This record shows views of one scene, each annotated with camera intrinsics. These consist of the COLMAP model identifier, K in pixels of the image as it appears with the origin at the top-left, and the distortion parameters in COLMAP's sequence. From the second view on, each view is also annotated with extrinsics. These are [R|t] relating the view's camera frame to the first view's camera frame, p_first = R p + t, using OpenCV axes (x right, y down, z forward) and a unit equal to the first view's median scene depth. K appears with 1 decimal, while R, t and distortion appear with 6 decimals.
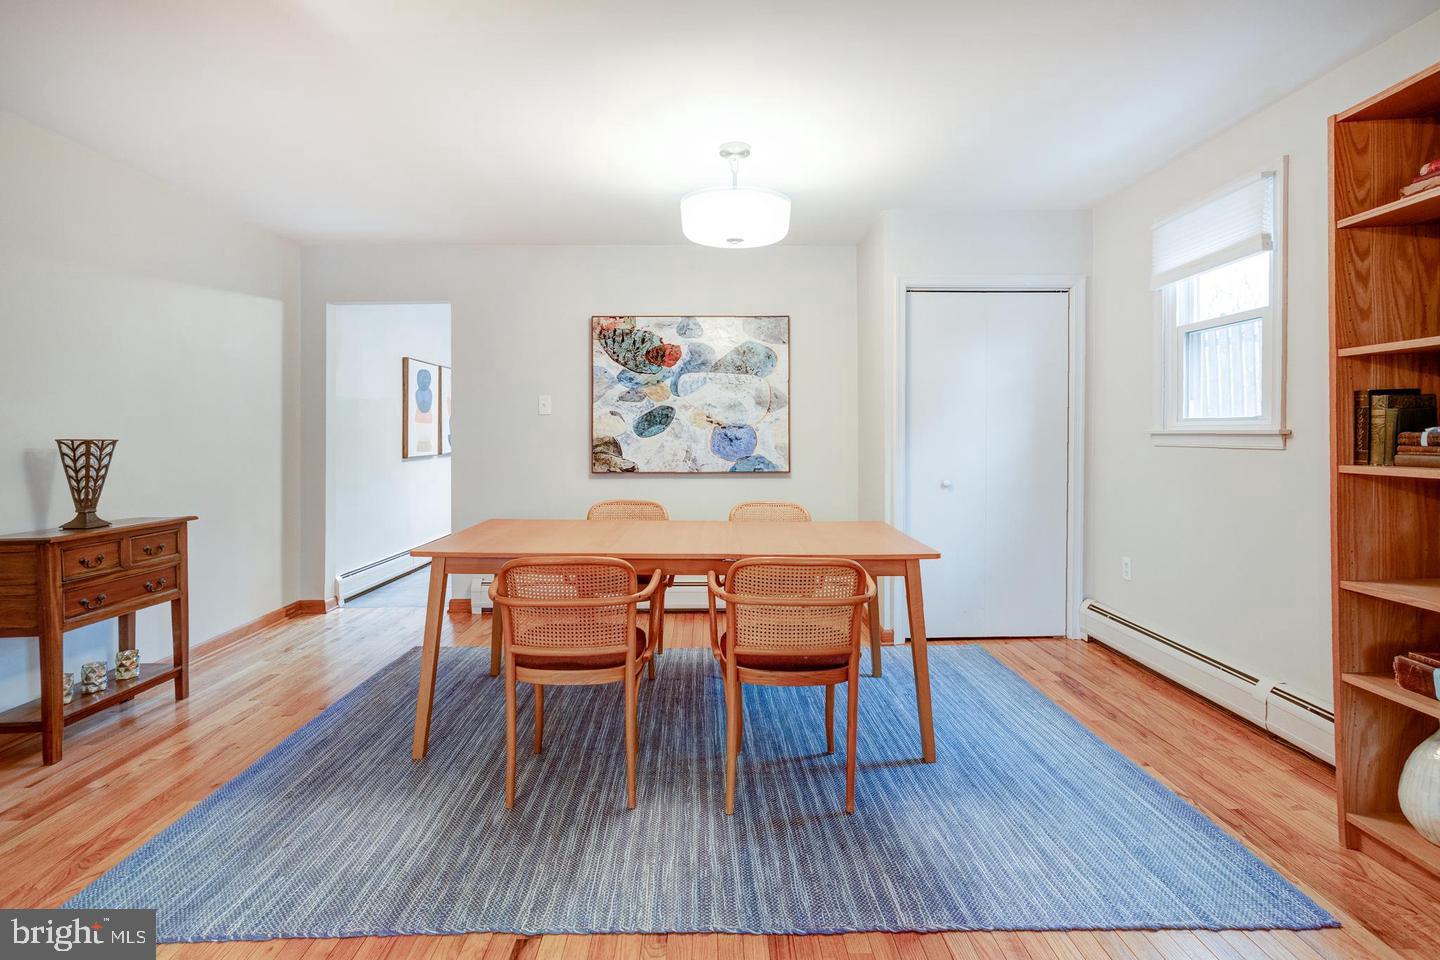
lens RADIAL K [[686.8, 0, 710.1], [0, 686.8, 443.1], [0, 0, 1]] dist [0.002544, 0.000072]
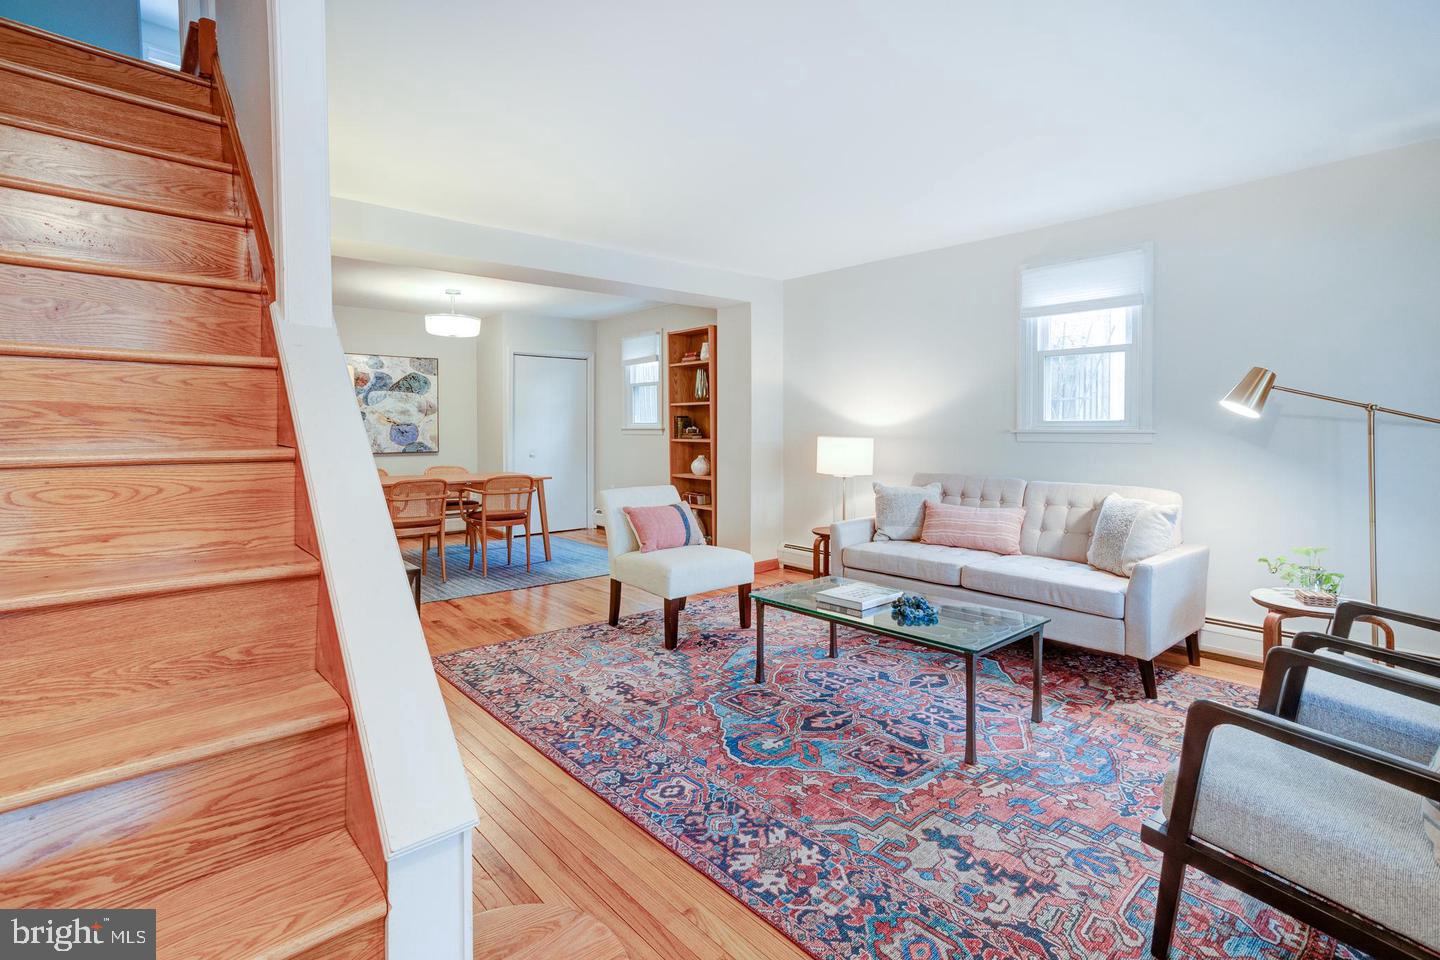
lens RADIAL K [[686.8, 0, 724.1], [0, 686.8, 436.3], [0, 0, 1]] dist [0.002544, 0.000072]
pose [[0.752135, -0.009315, 0.658943, -0.514319], [0.008848, 0.999953, 0.004035, 0.004484], [-0.658950, 0.002795, 0.752182, -0.797515]]
